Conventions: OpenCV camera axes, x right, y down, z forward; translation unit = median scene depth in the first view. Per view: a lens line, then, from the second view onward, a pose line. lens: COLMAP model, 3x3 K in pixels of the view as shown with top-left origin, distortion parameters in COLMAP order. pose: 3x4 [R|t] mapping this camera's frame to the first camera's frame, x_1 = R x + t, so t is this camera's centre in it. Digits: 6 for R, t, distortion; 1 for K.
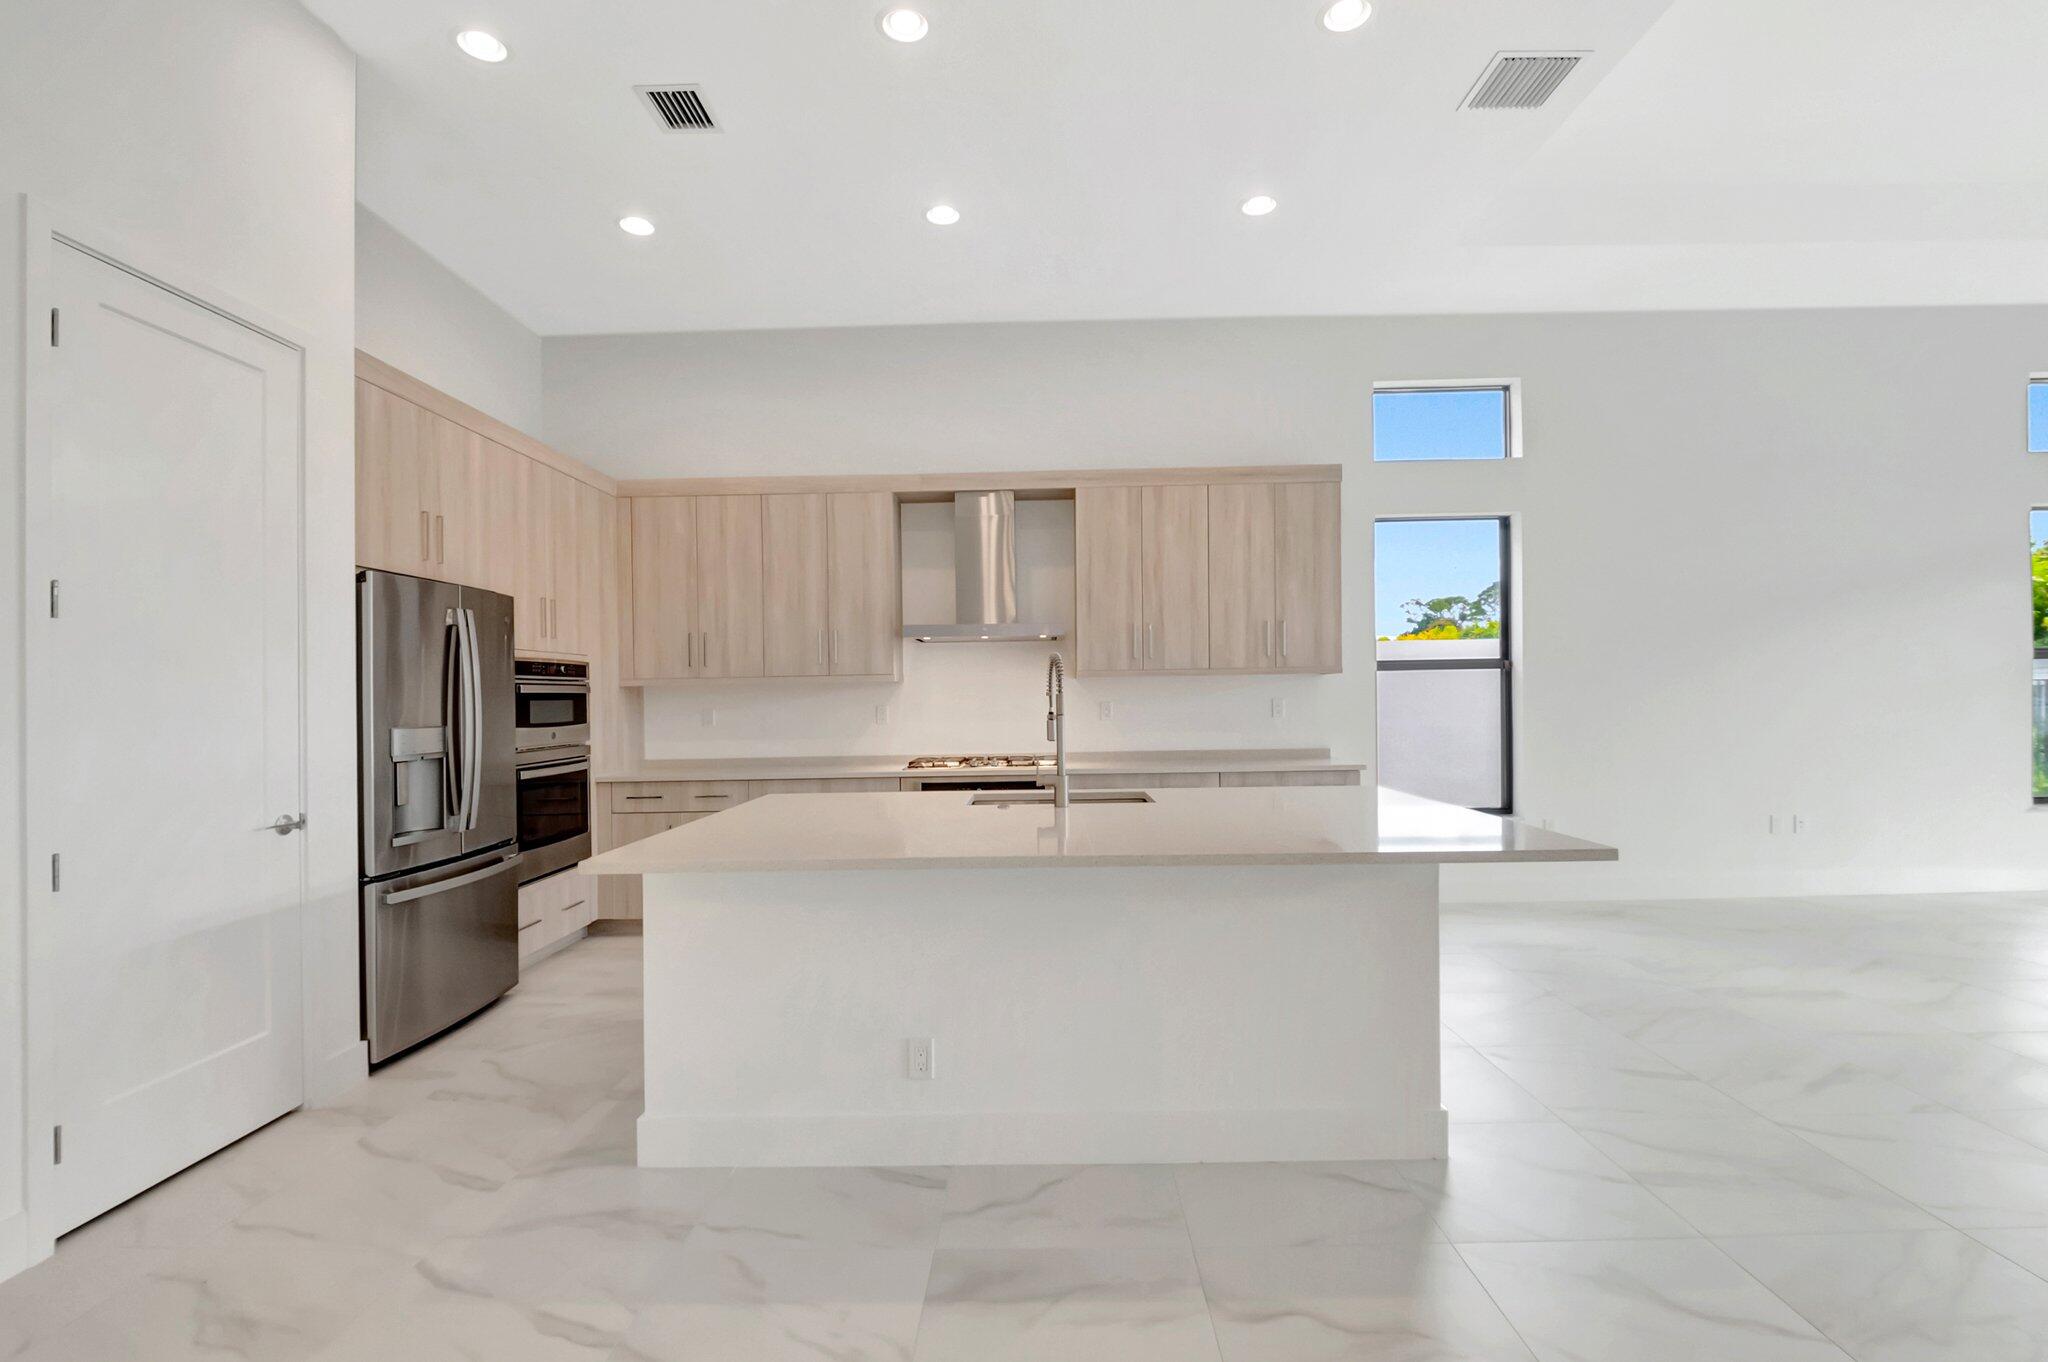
lens RADIAL K [[904.9, 0, 1028.0], [0, 904.9, 694.4], [0, 0, 1]] dist [0.018175, -0.023103]
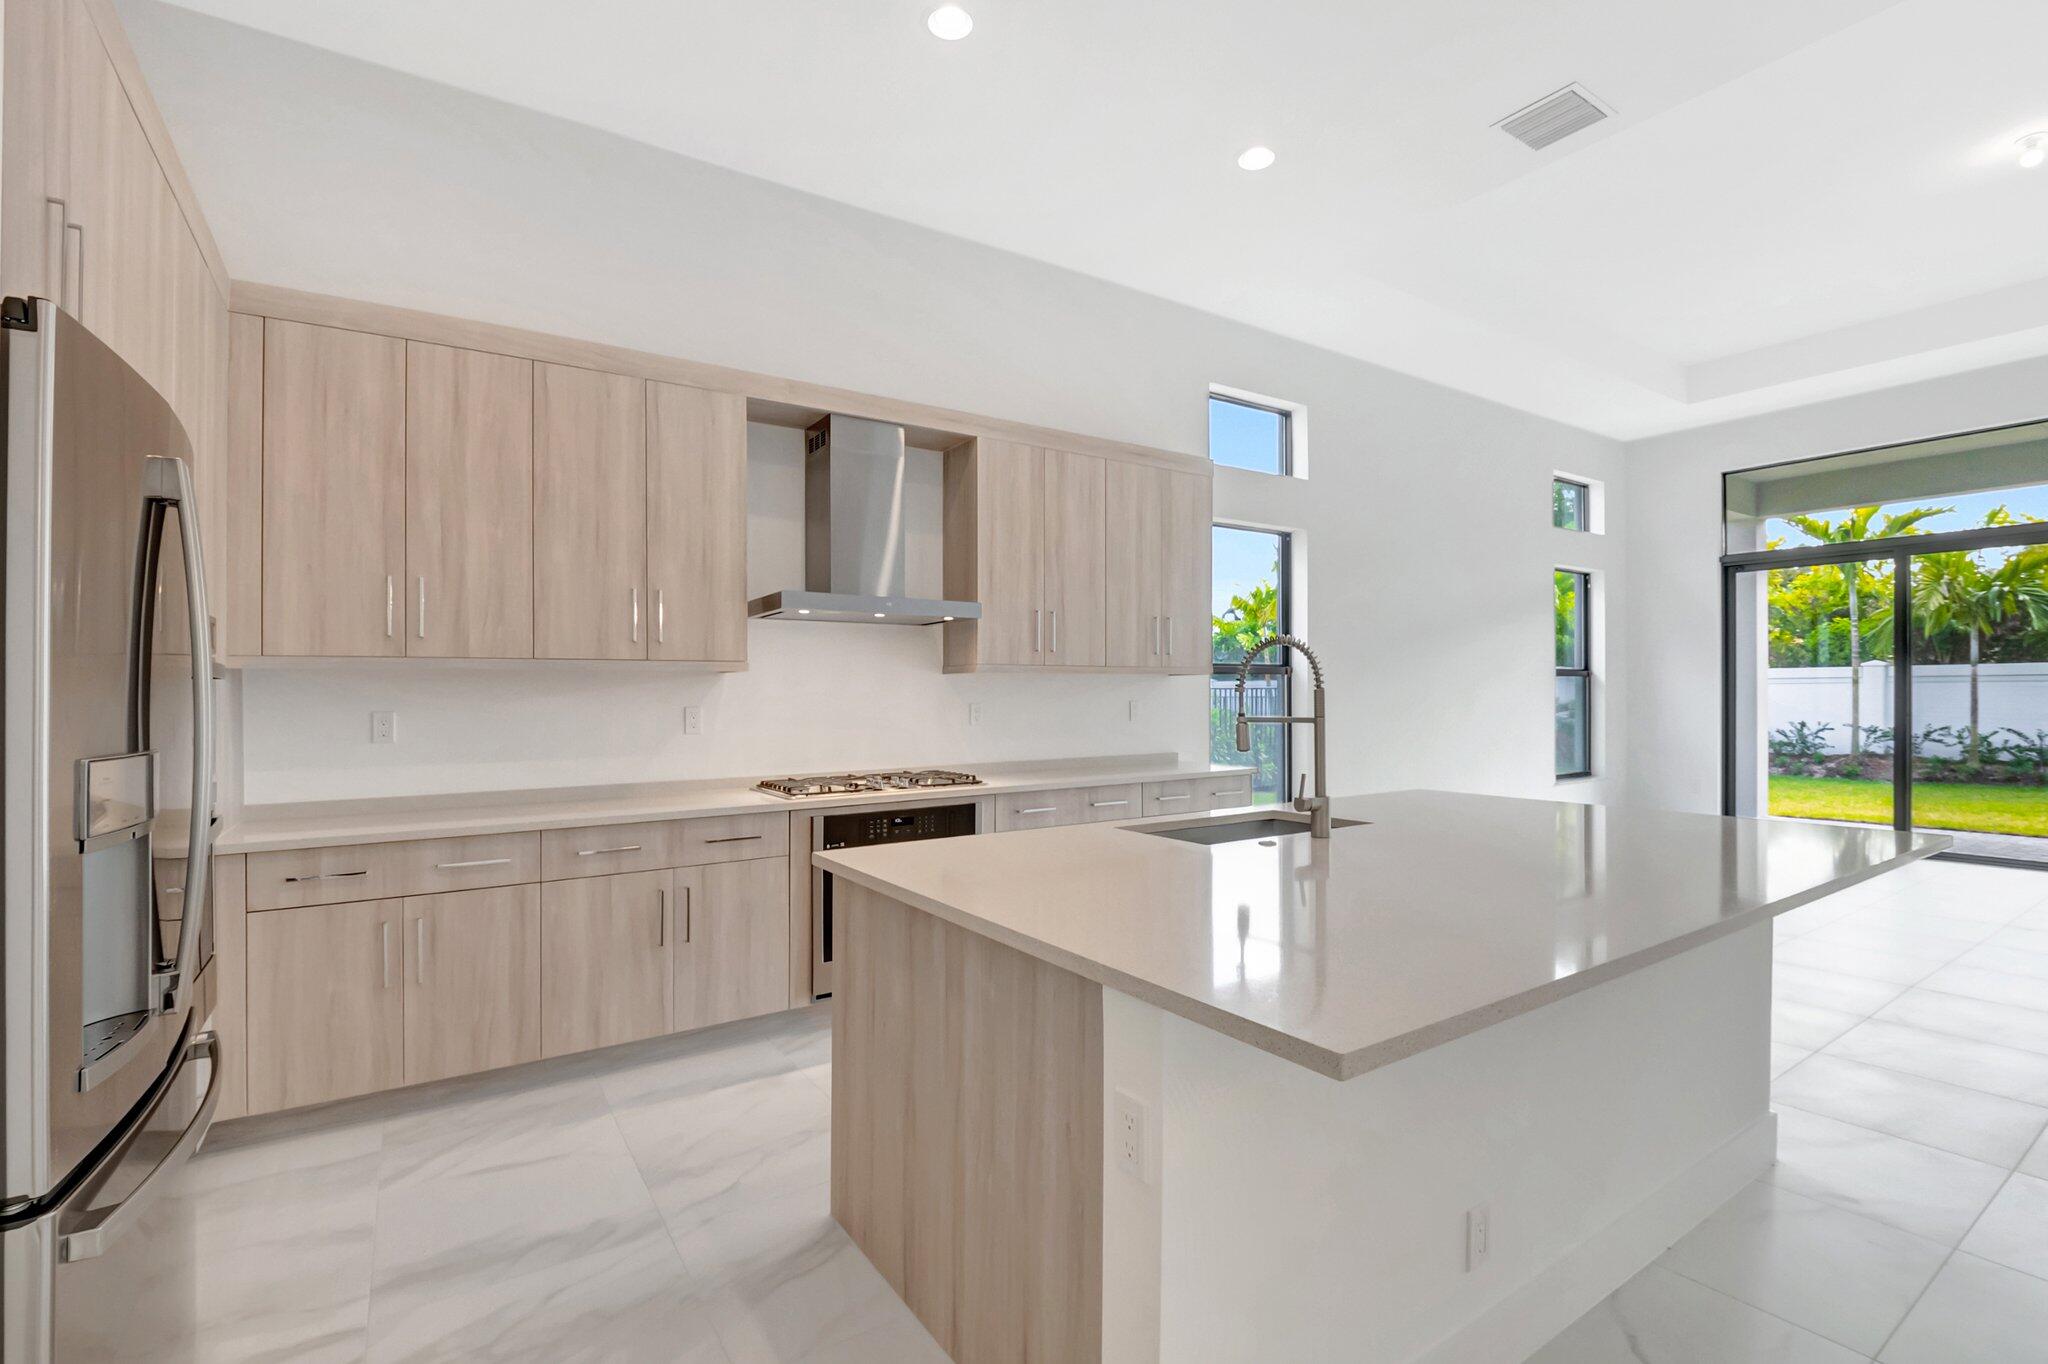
lens RADIAL K [[937.8, 0, 1013.1], [0, 937.8, 692.1], [0, 0, 1]] dist [0.023165, -0.026304]
pose [[0.822372, 0.012147, 0.568821, -0.394513], [-0.010164, 0.999926, -0.006659, 0.003879], [-0.568860, -0.000306, 0.822434, 0.299064]]
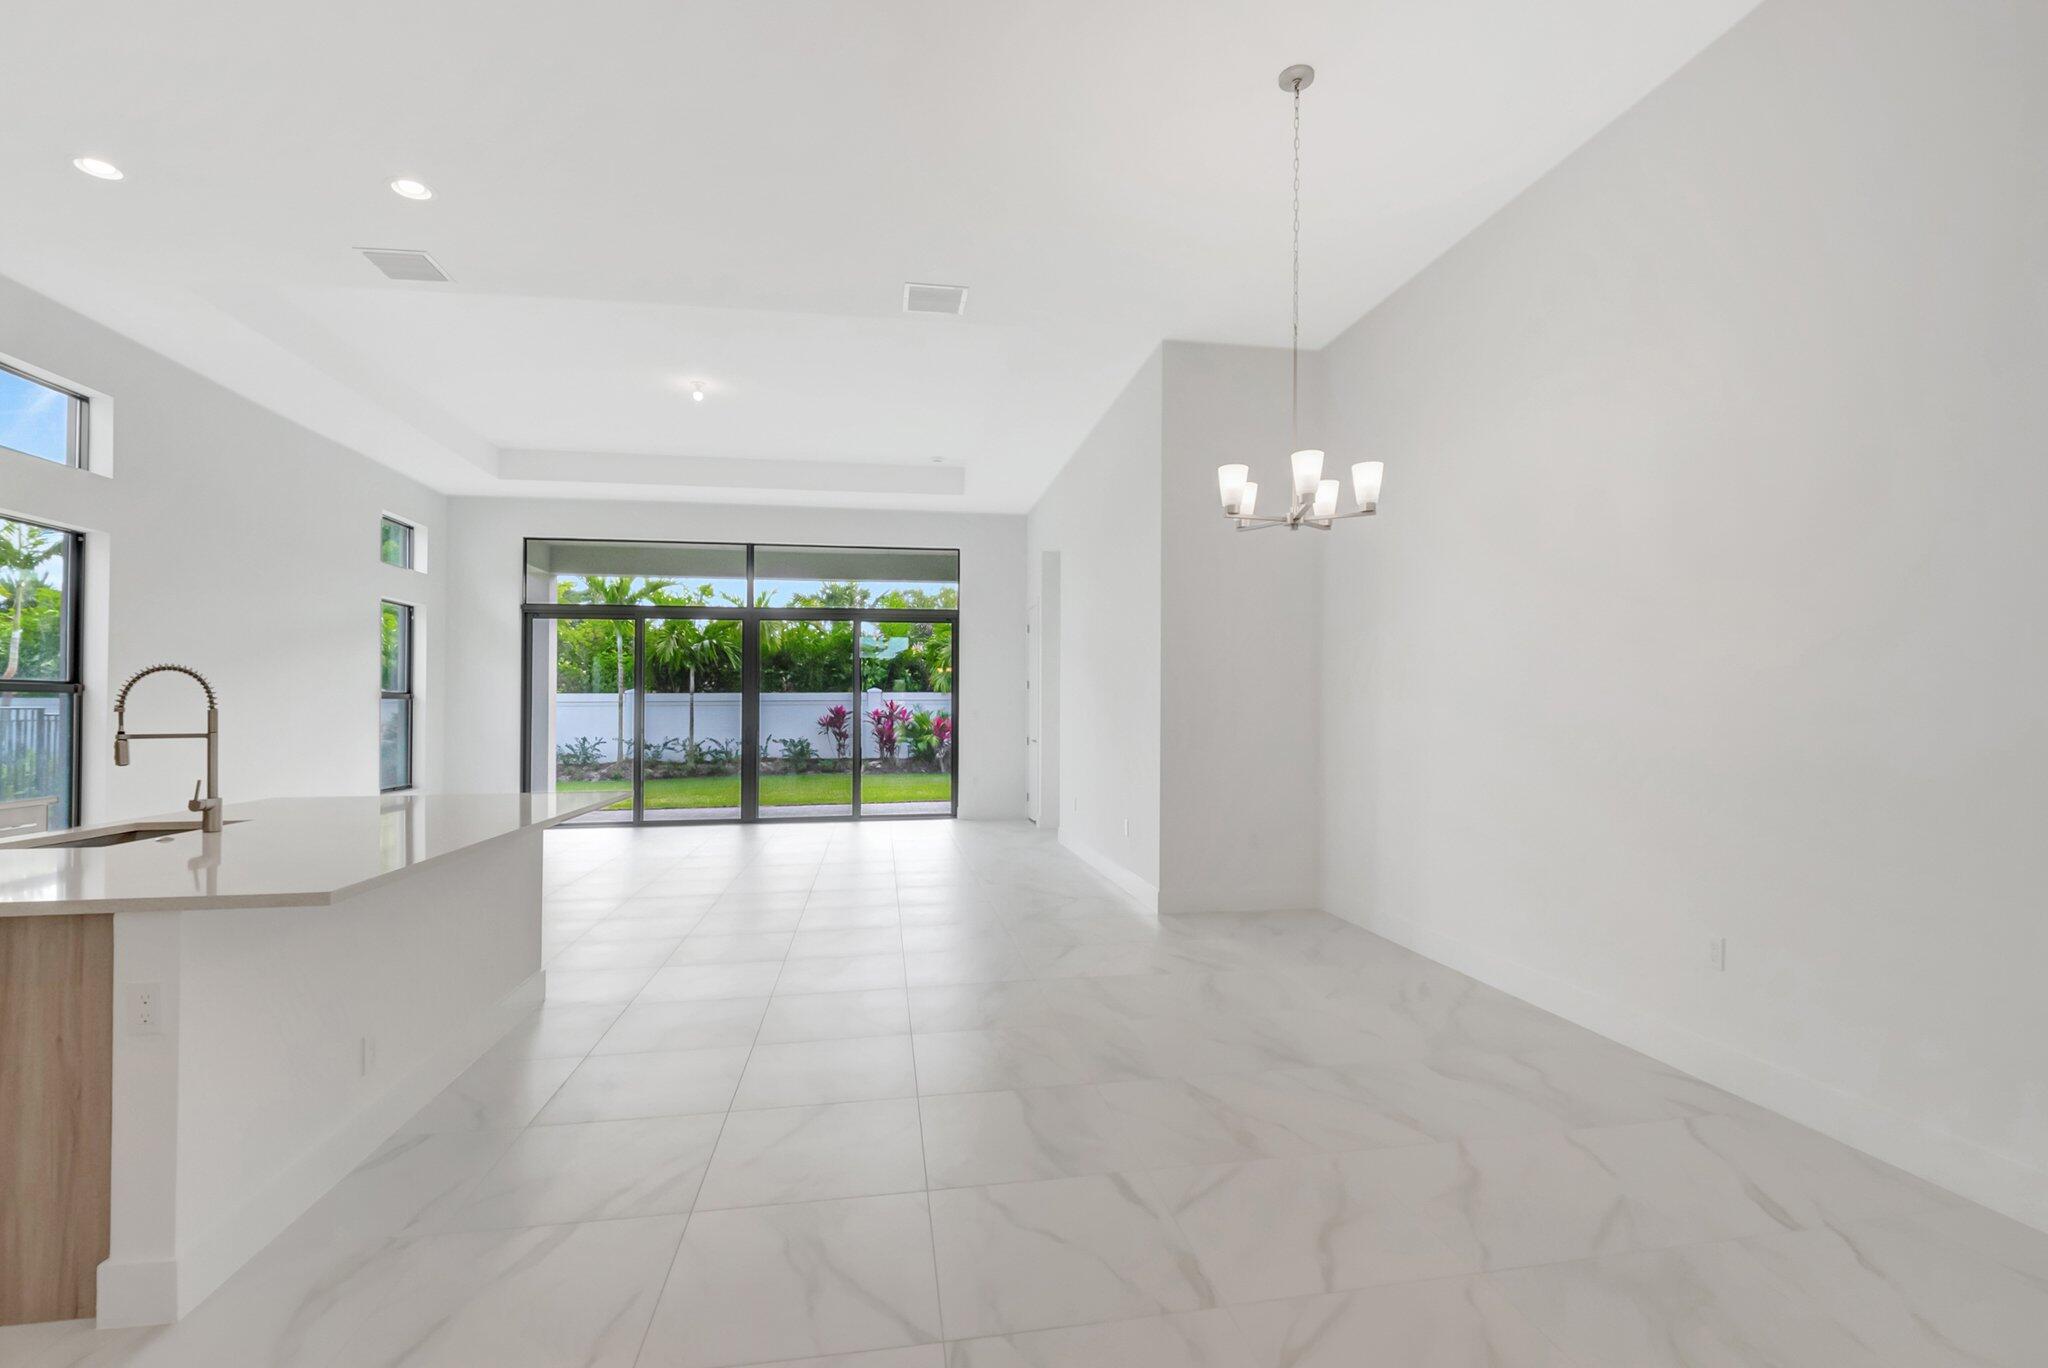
lens RADIAL K [[904.9, 0, 1028.0], [0, 904.9, 697.4], [0, 0, 1]] dist [0.018175, -0.023103]
pose [[-0.184410, 0.029538, 0.982405, -0.633212], [0.000991, 0.999553, -0.029868, 0.006953], [-0.982849, -0.004535, -0.184357, 0.212008]]
